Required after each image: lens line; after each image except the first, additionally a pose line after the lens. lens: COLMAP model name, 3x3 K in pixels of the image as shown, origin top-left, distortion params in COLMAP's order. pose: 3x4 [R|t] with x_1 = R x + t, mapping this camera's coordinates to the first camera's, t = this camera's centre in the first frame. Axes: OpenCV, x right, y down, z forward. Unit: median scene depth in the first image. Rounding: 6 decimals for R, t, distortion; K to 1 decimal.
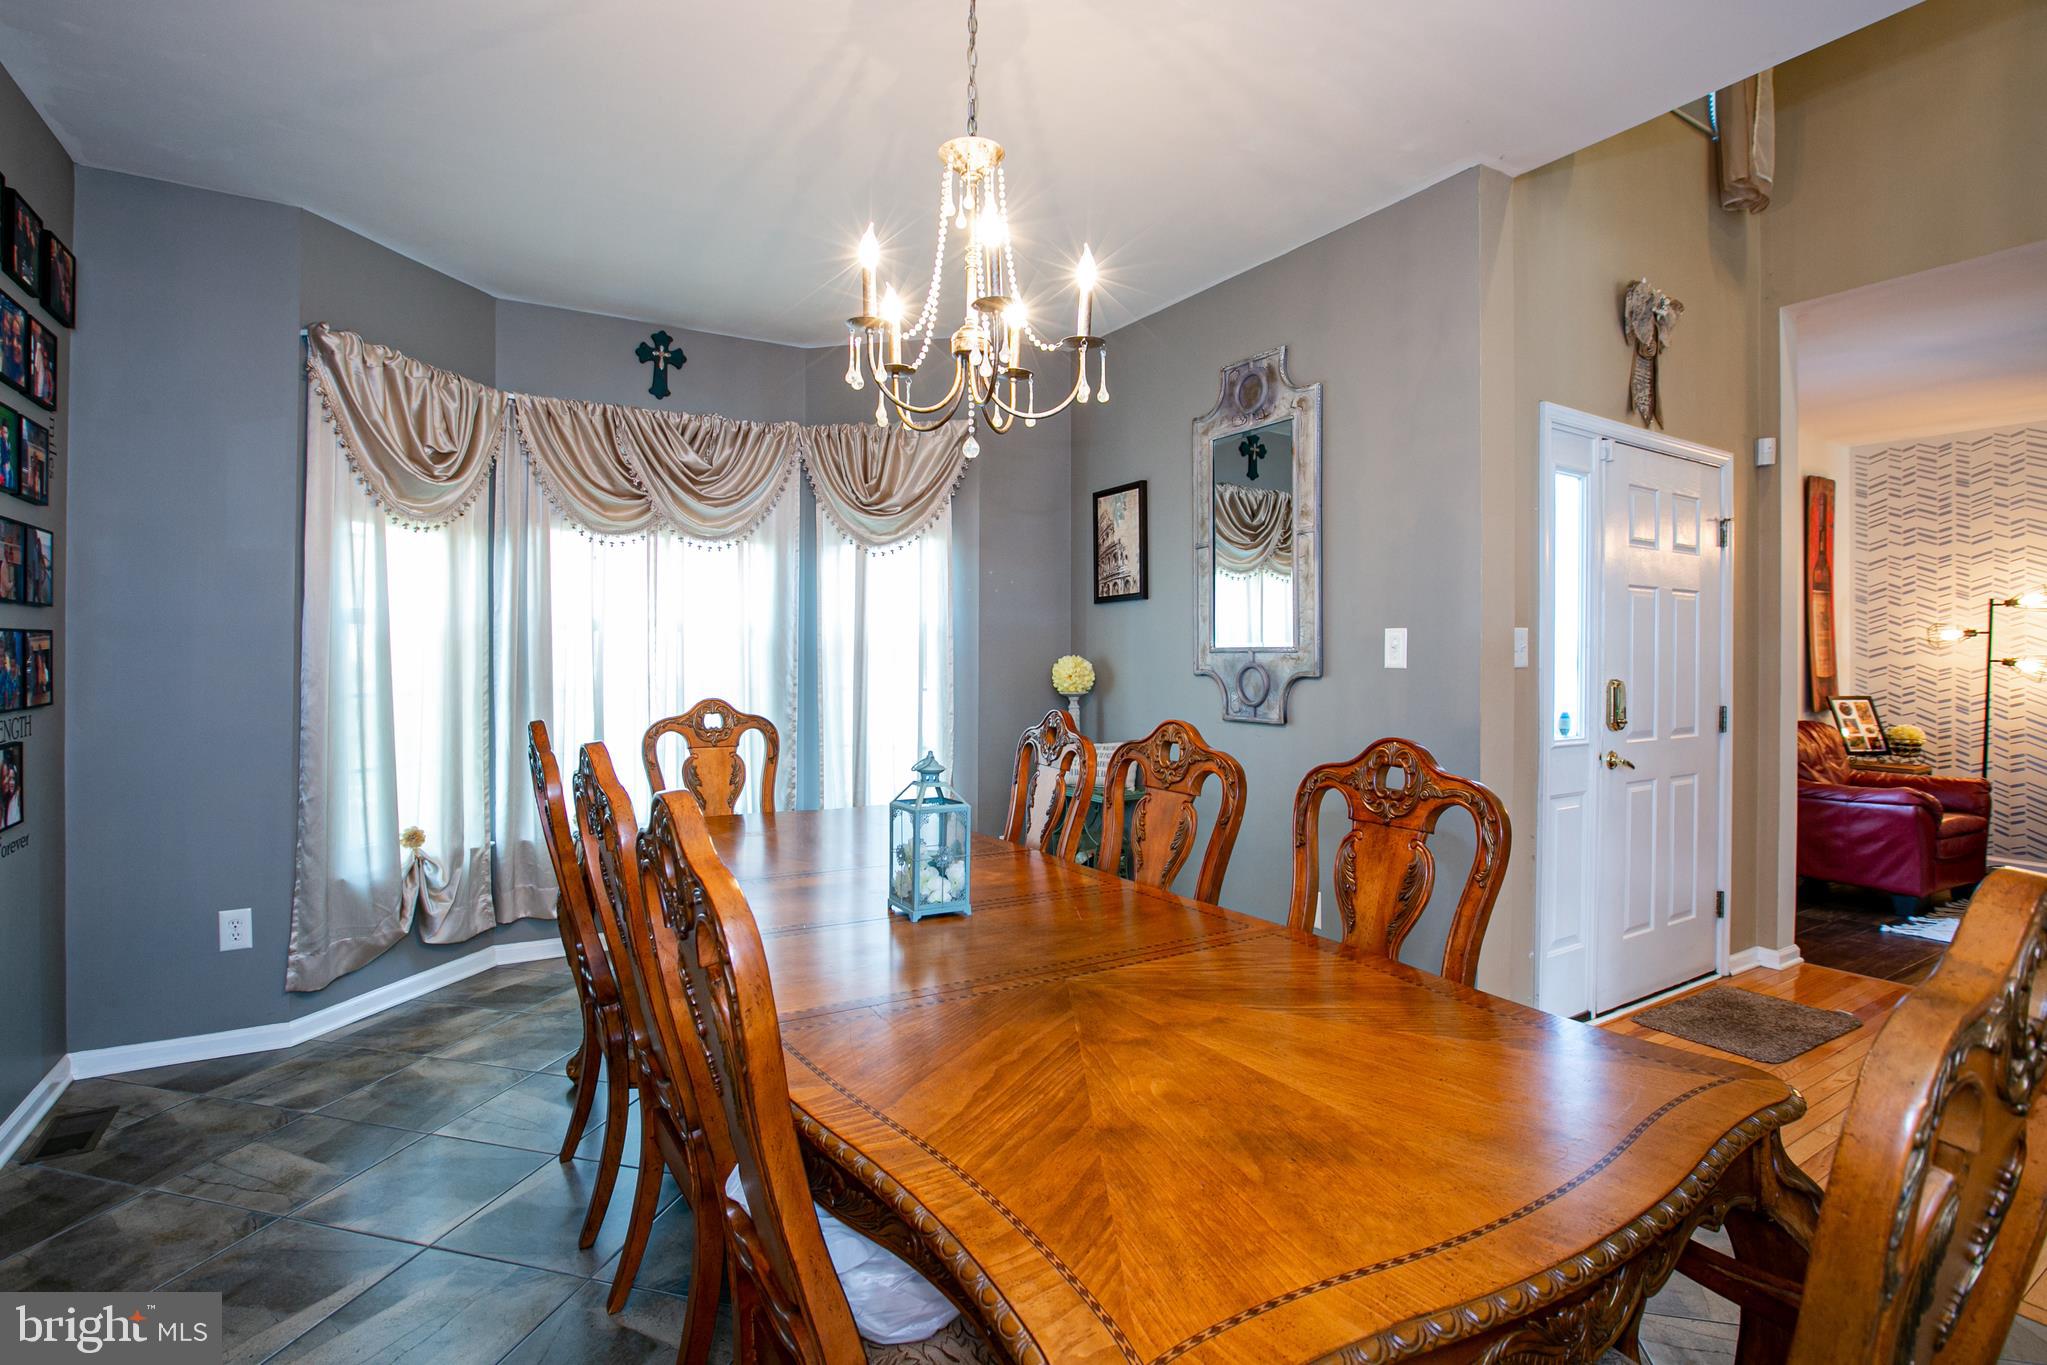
lens RADIAL K [[961.0, 0, 1023.0], [0, 961.0, 669.0], [0, 0, 1]] dist [-0.053973, 0.018645]
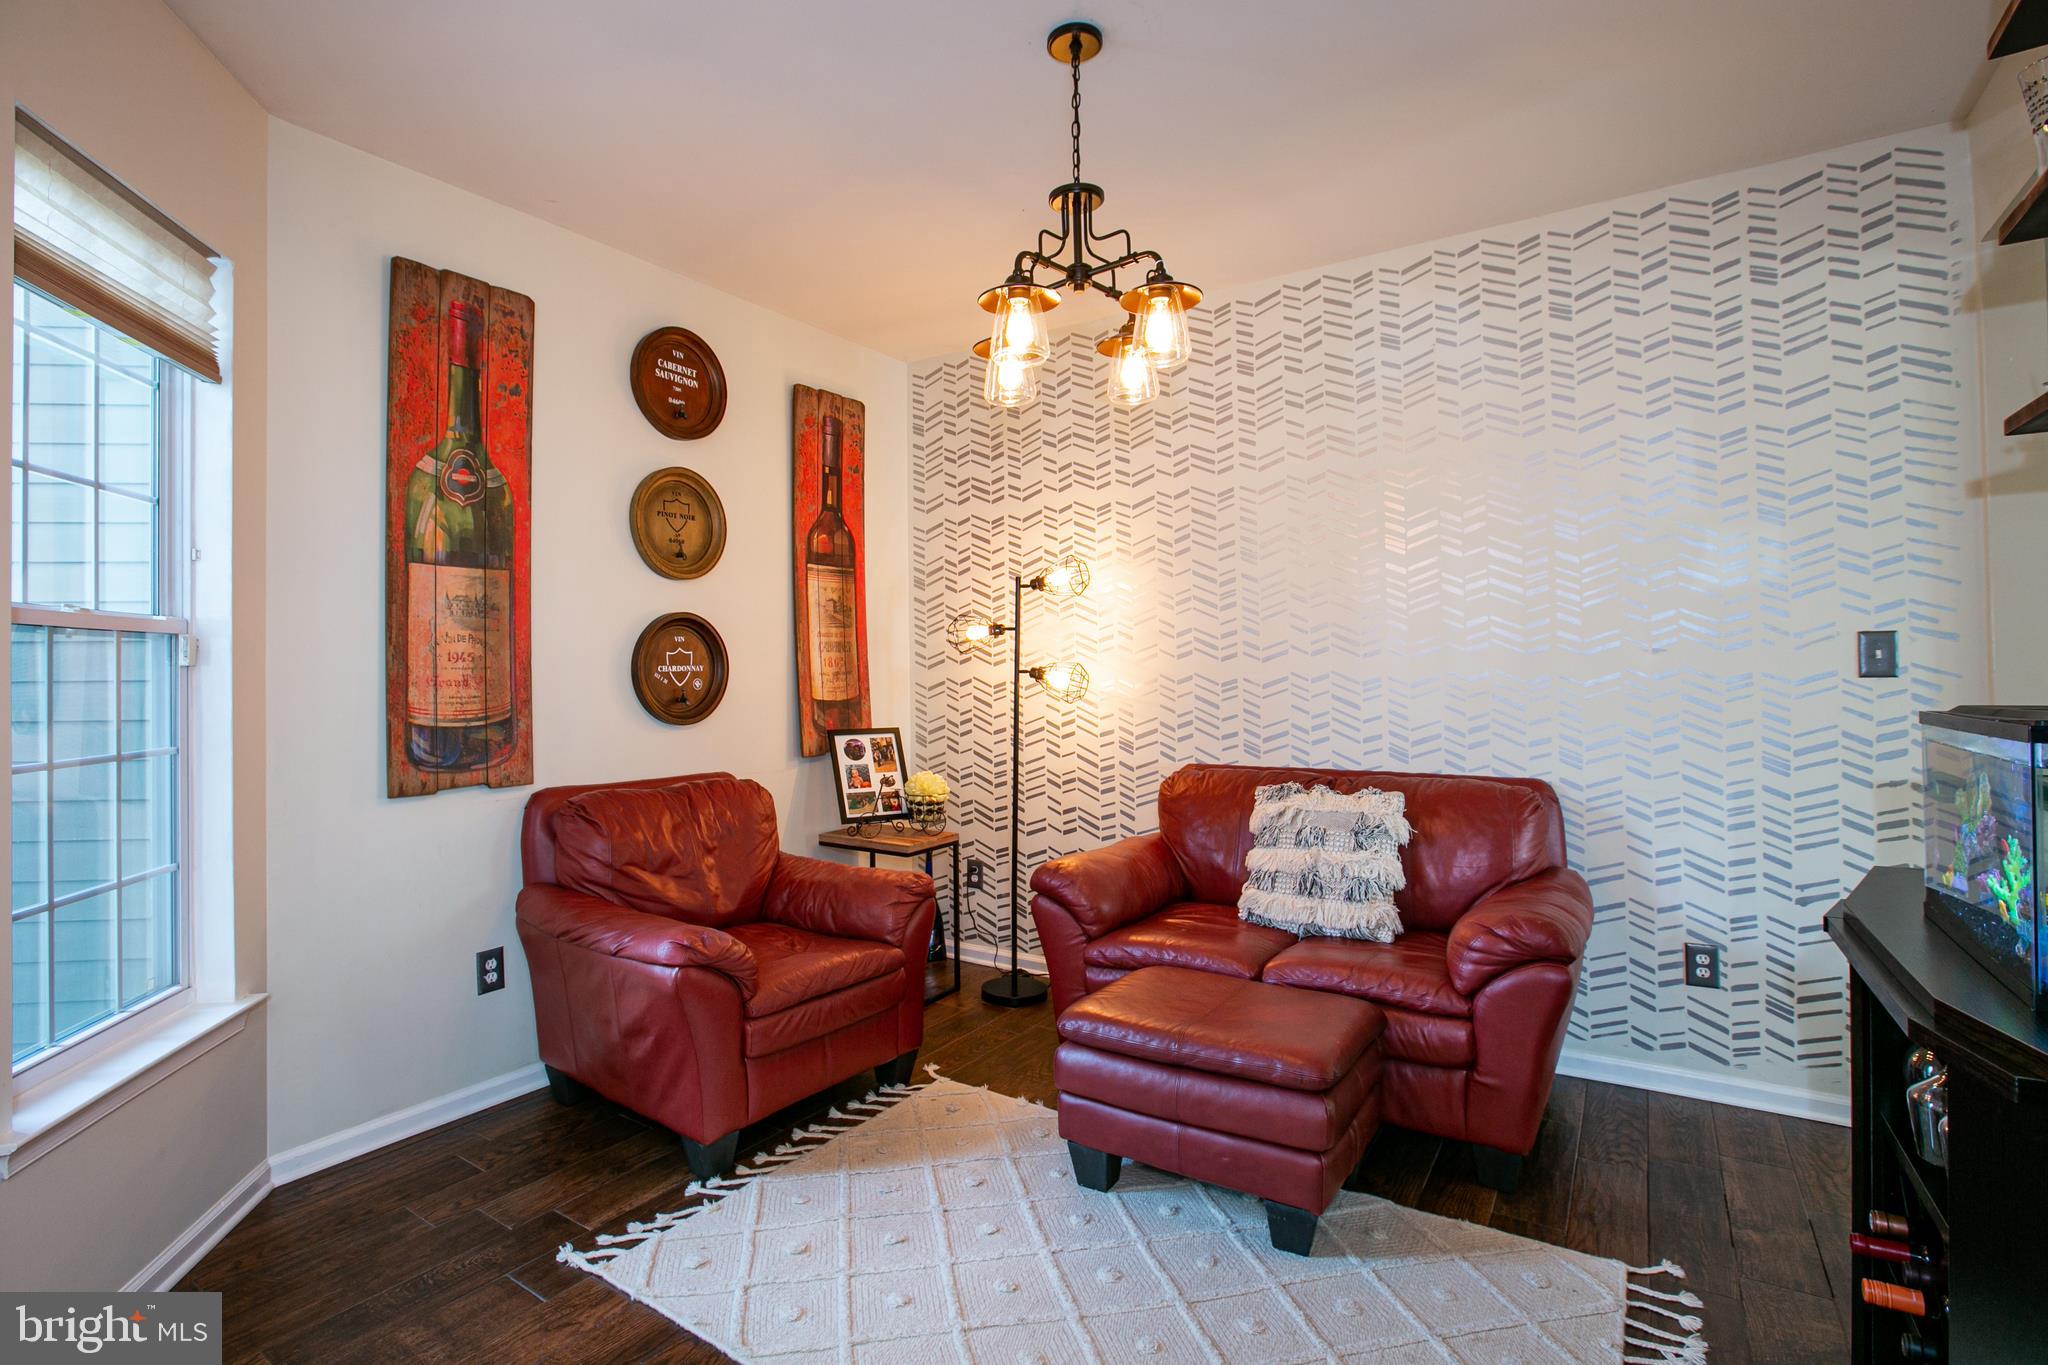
lens RADIAL K [[961.5, 0, 961.2], [0, 961.5, 667.5], [0, 0, 1]] dist [-0.053973, 0.018645]
pose [[0.919907, -0.012451, 0.391938, 0.981406], [0.019902, 0.999690, -0.014953, -0.002914], [-0.391630, 0.021556, 0.919870, 0.512979]]
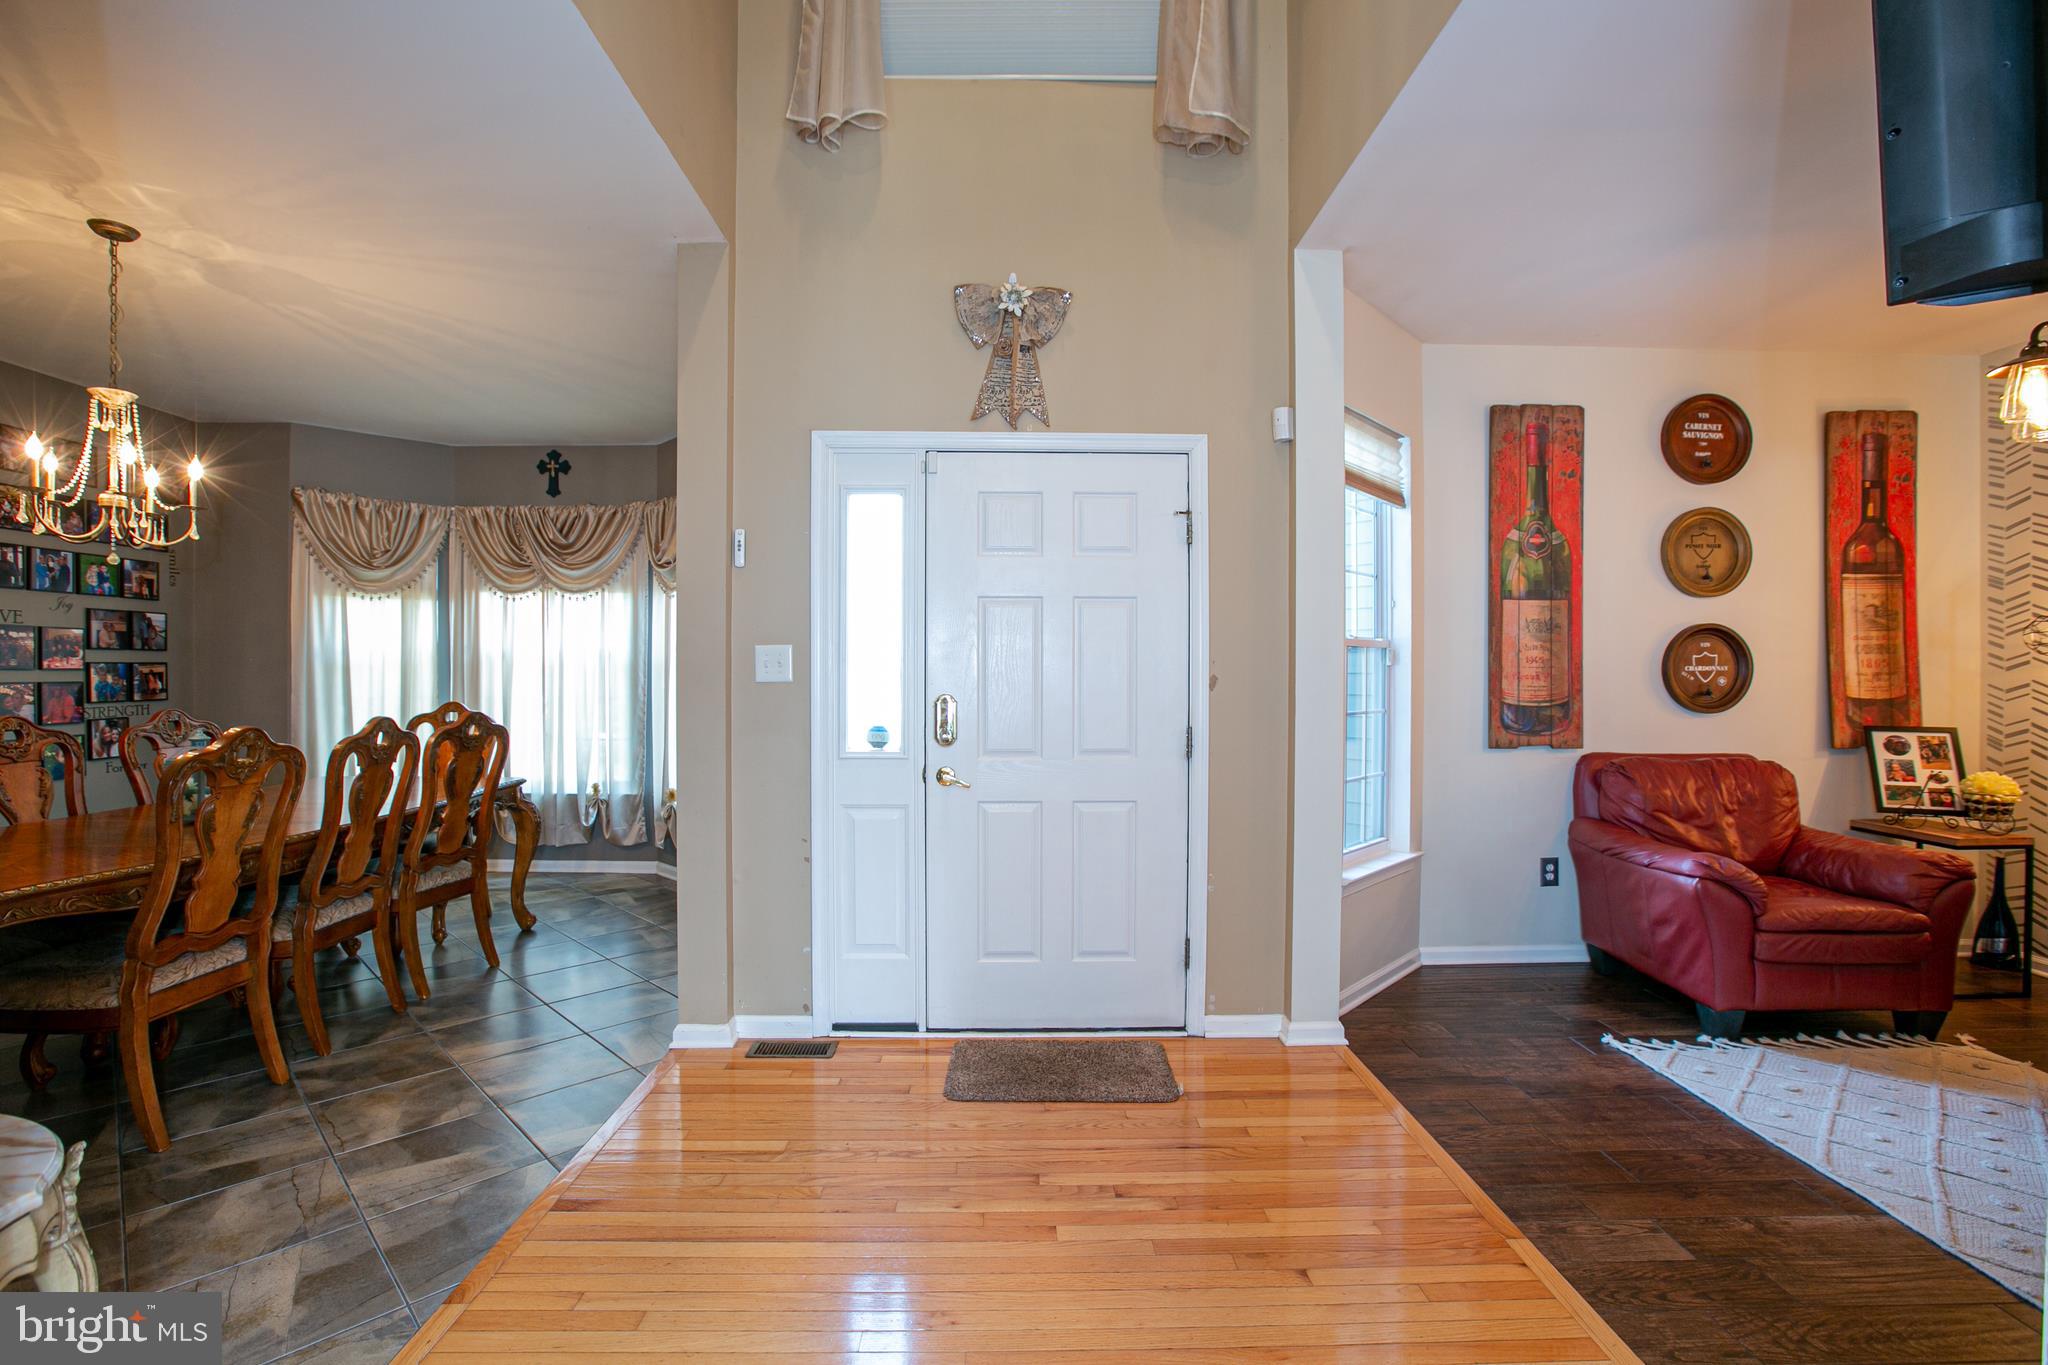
lens RADIAL K [[924.8, 0, 1027.8], [0, 924.8, 681.6], [0, 0, 1]] dist [-0.039707, 0.009689]
pose [[0.864417, -0.001773, -0.502773, 0.942602], [-0.003681, 0.999945, -0.009854, 0.007214], [0.502762, 0.010369, 0.864363, 0.162561]]
